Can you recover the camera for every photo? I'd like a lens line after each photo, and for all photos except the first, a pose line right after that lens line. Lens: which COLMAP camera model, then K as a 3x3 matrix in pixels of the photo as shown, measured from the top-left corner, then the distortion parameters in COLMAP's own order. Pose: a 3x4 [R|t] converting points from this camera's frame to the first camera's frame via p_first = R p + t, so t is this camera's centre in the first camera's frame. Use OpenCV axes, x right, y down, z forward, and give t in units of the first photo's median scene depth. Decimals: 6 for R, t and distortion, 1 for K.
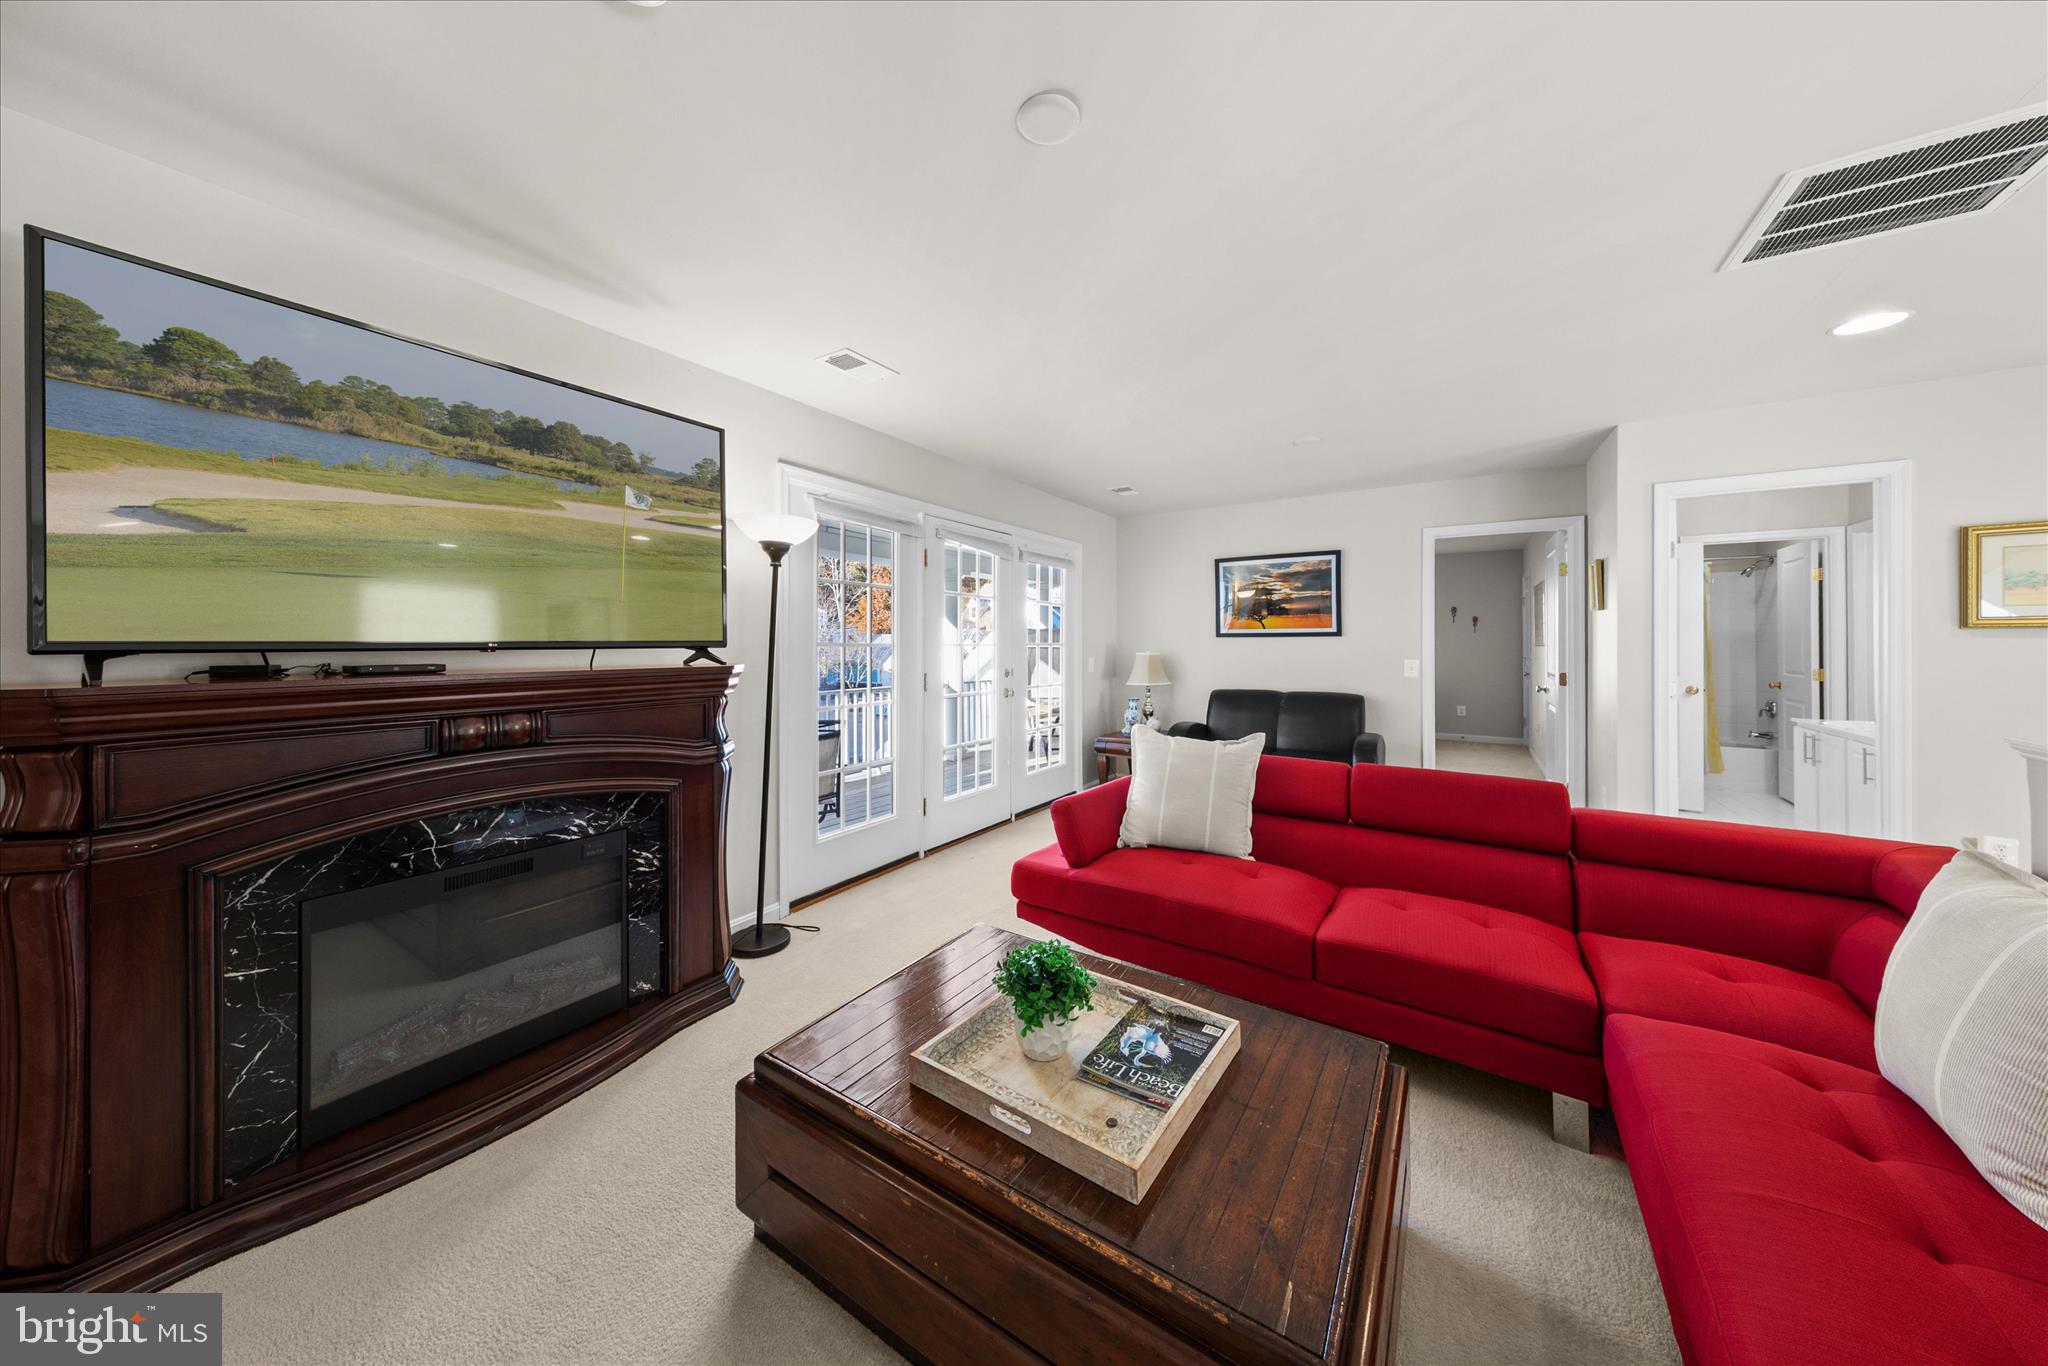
lens RADIAL K [[653.2, 0, 1027.2], [0, 653.2, 648.1], [0, 0, 1]] dist [0.001295, -0.000003]
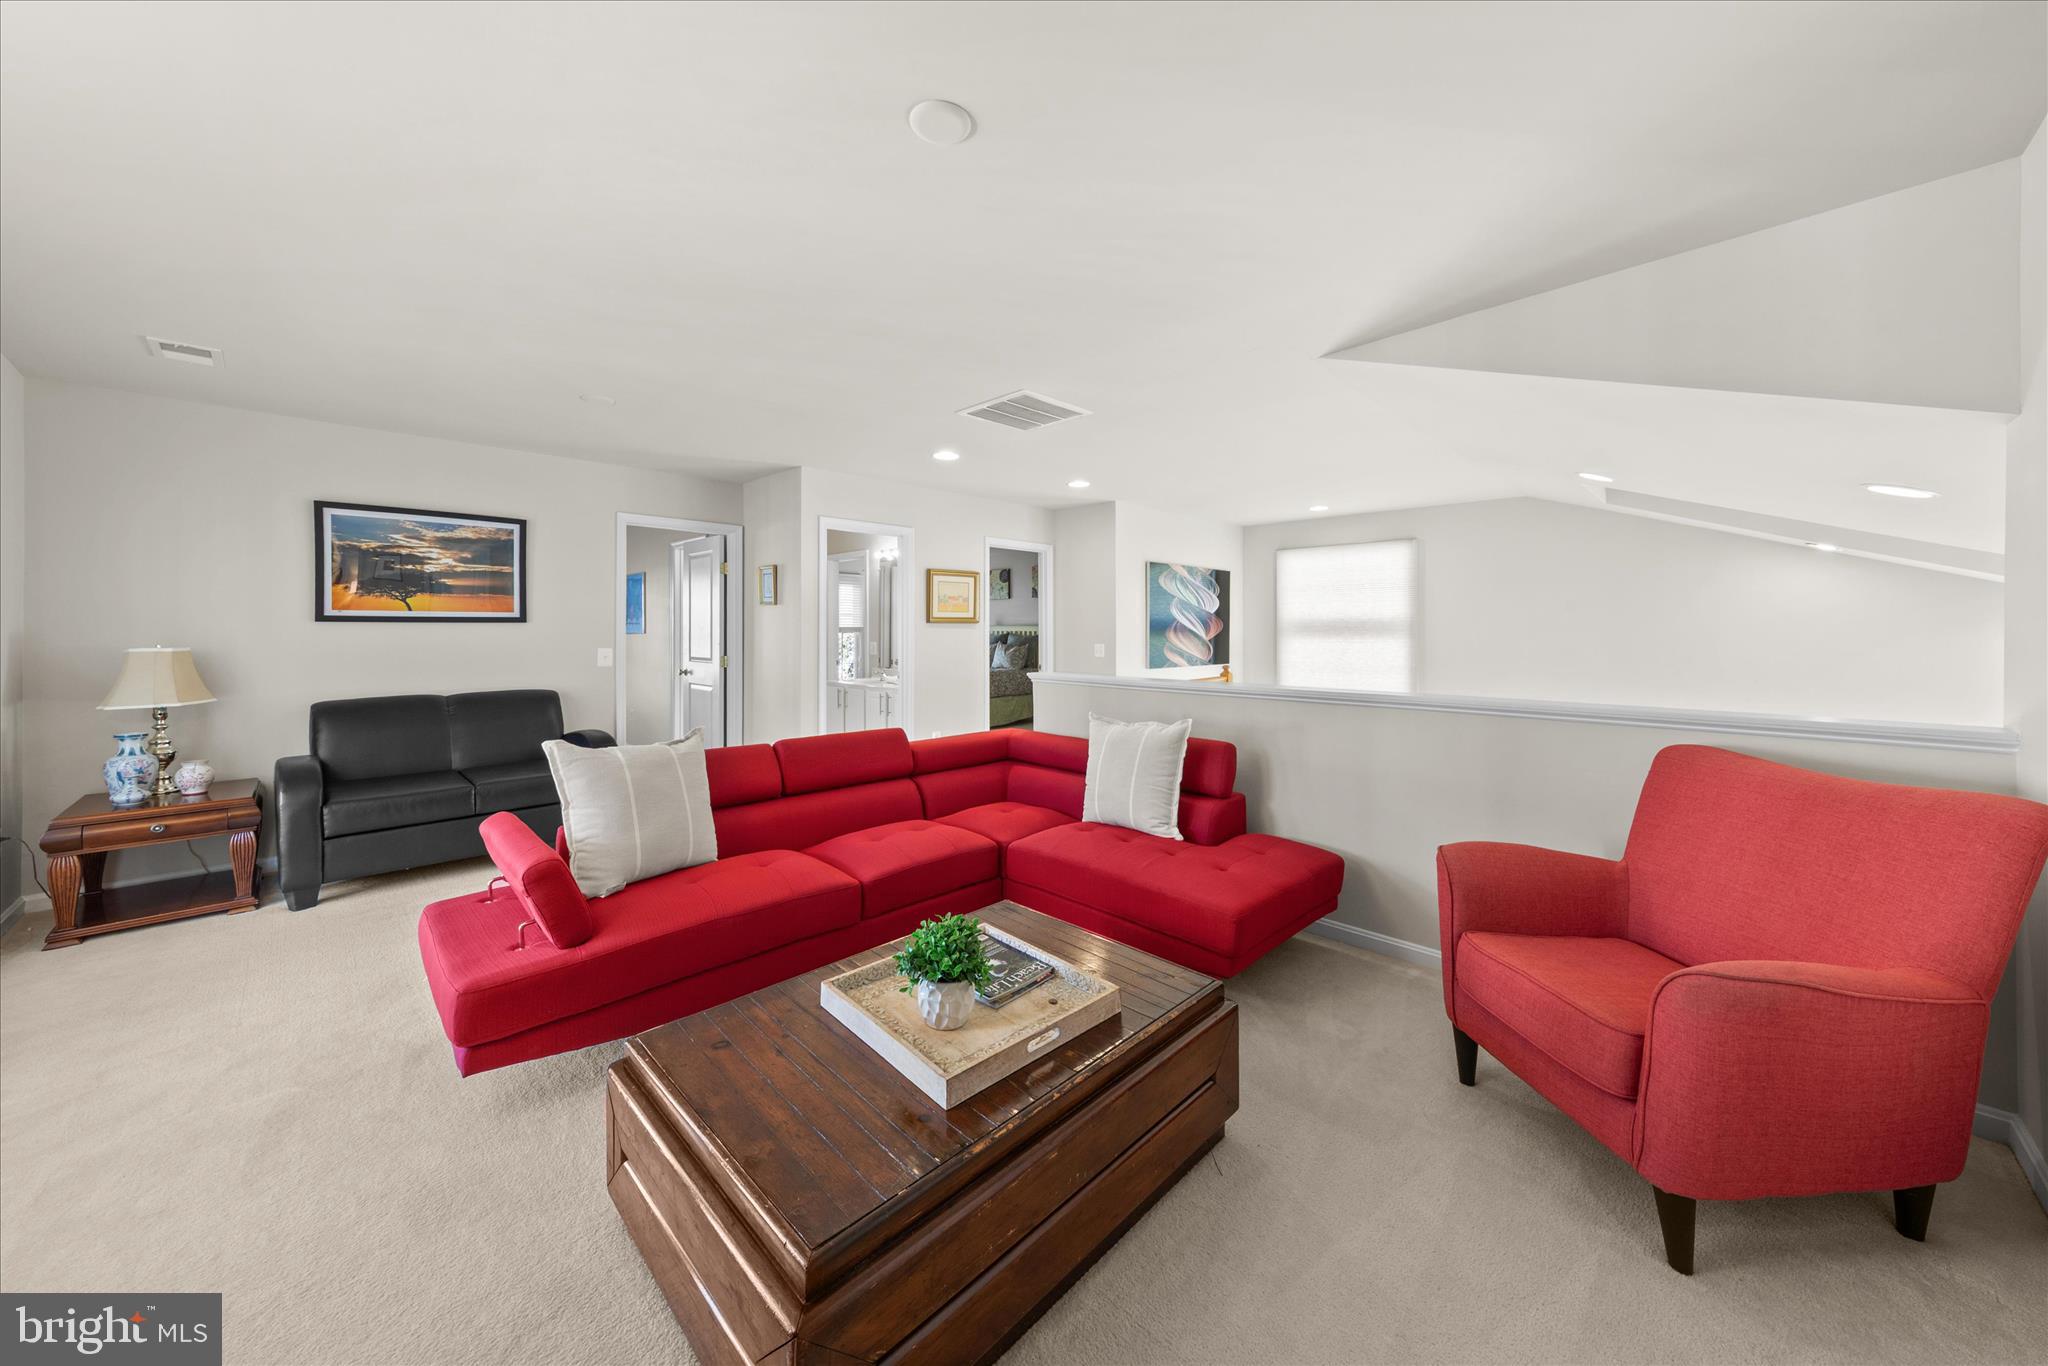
lens RADIAL K [[714.1, 0, 1037.5], [0, 714.1, 634.6], [0, 0, 1]] dist [0.000034, 0.000020]
pose [[0.190806, -0.005510, 0.981612, -0.672342], [0.007876, 0.999961, 0.004082, -0.002201], [-0.981596, 0.006953, 0.190842, 0.404878]]
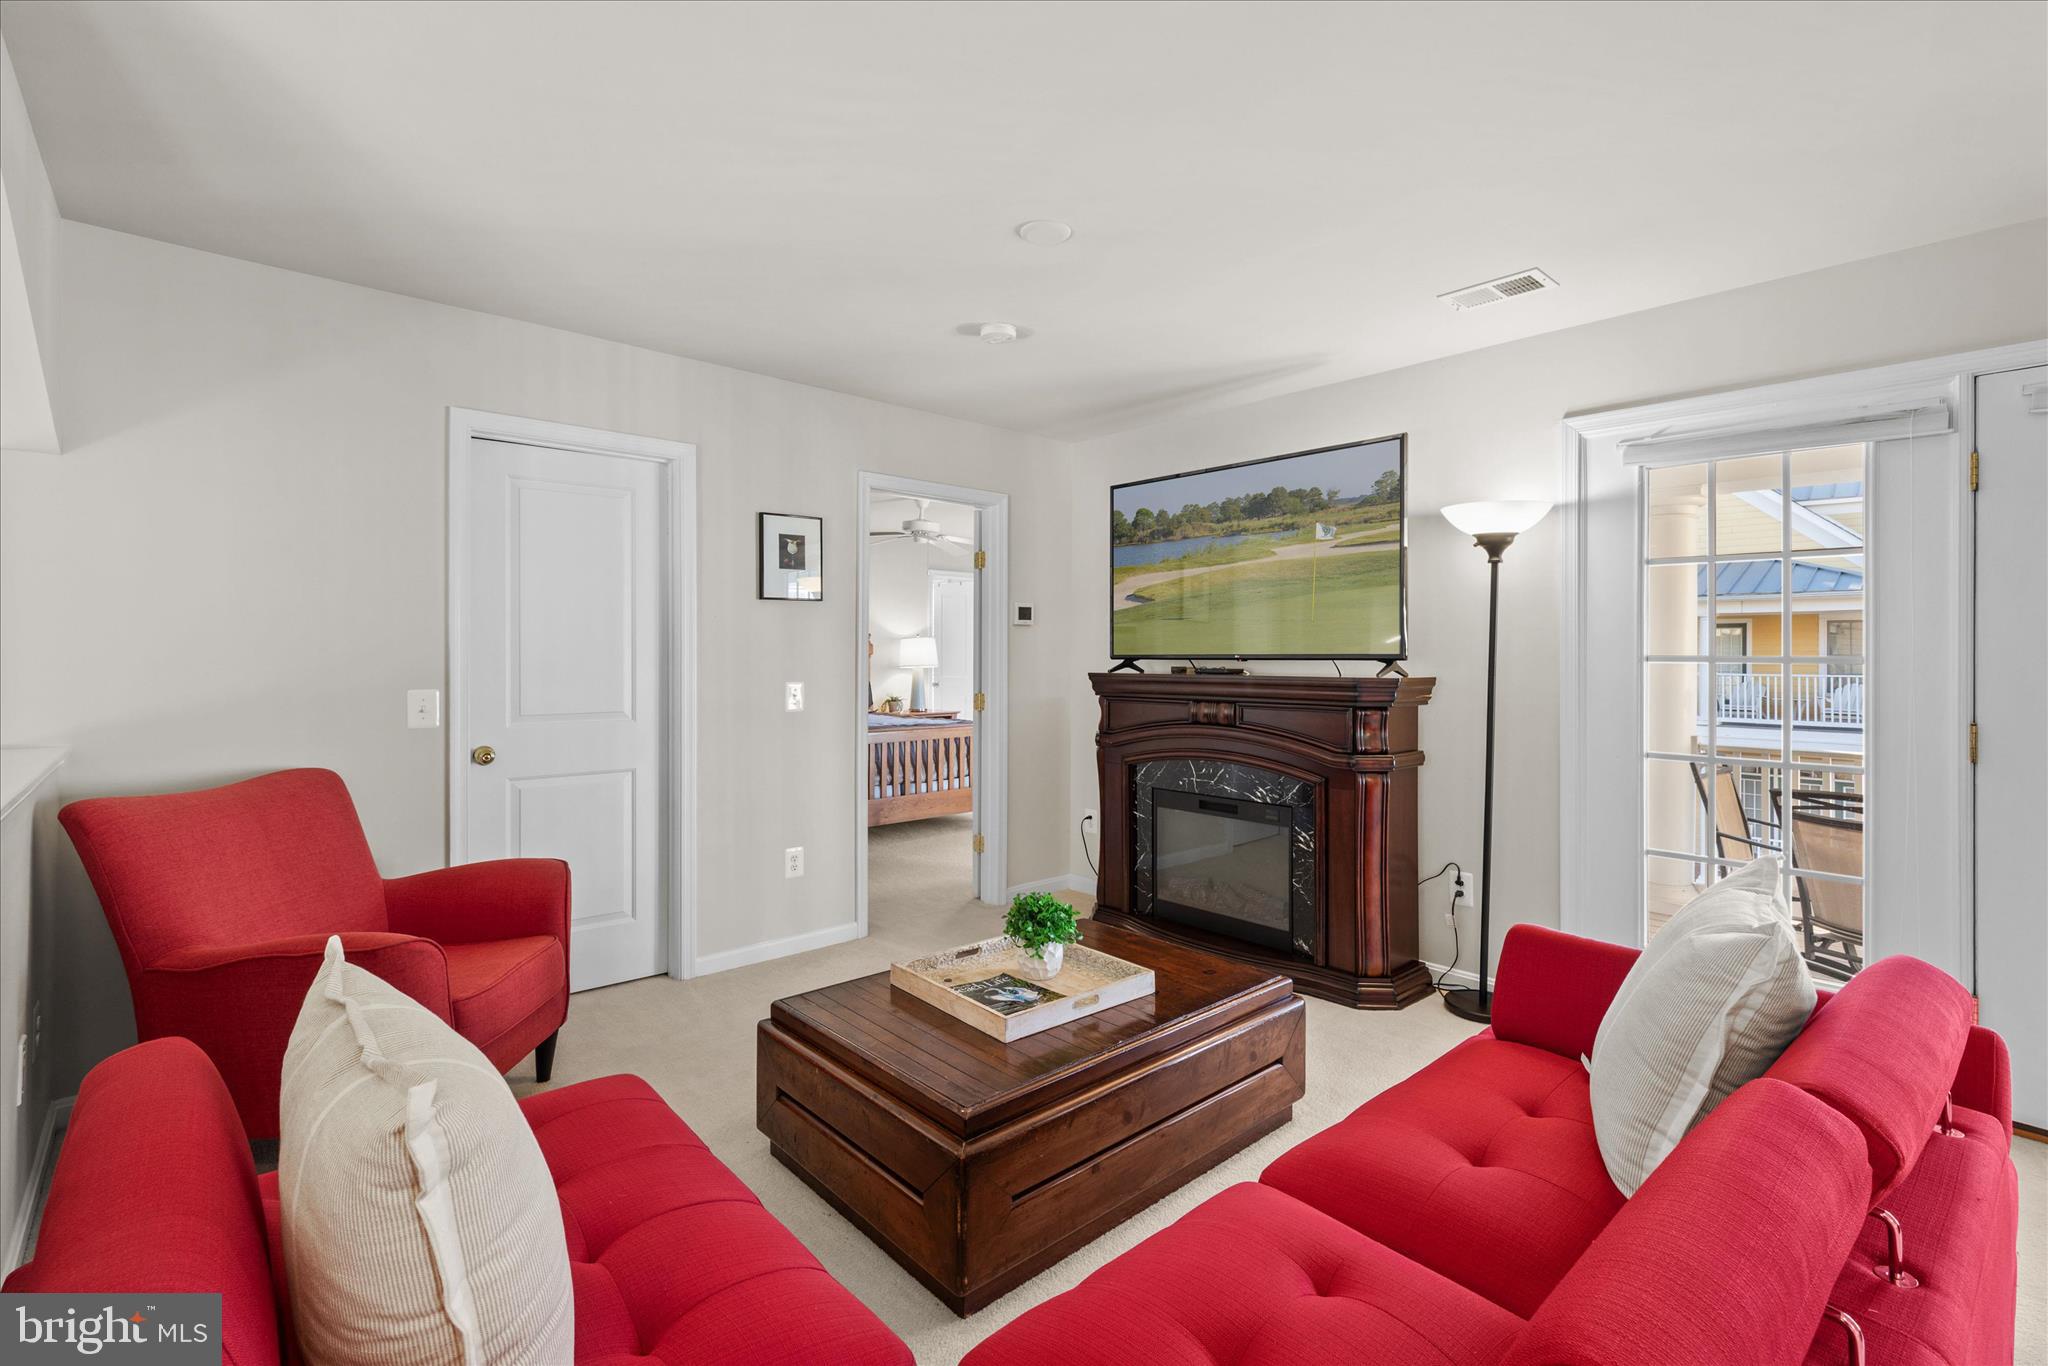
lens RADIAL K [[936.9, 0, 1018.6], [0, 936.9, 646.7], [0, 0, 1]] dist [0.003363, 0.000749]
pose [[-0.257674, -0.000258, -0.966232, 1.076671], [-0.001369, 0.999999, 0.000098, -0.021510], [0.966231, 0.001348, -0.257674, 0.846675]]
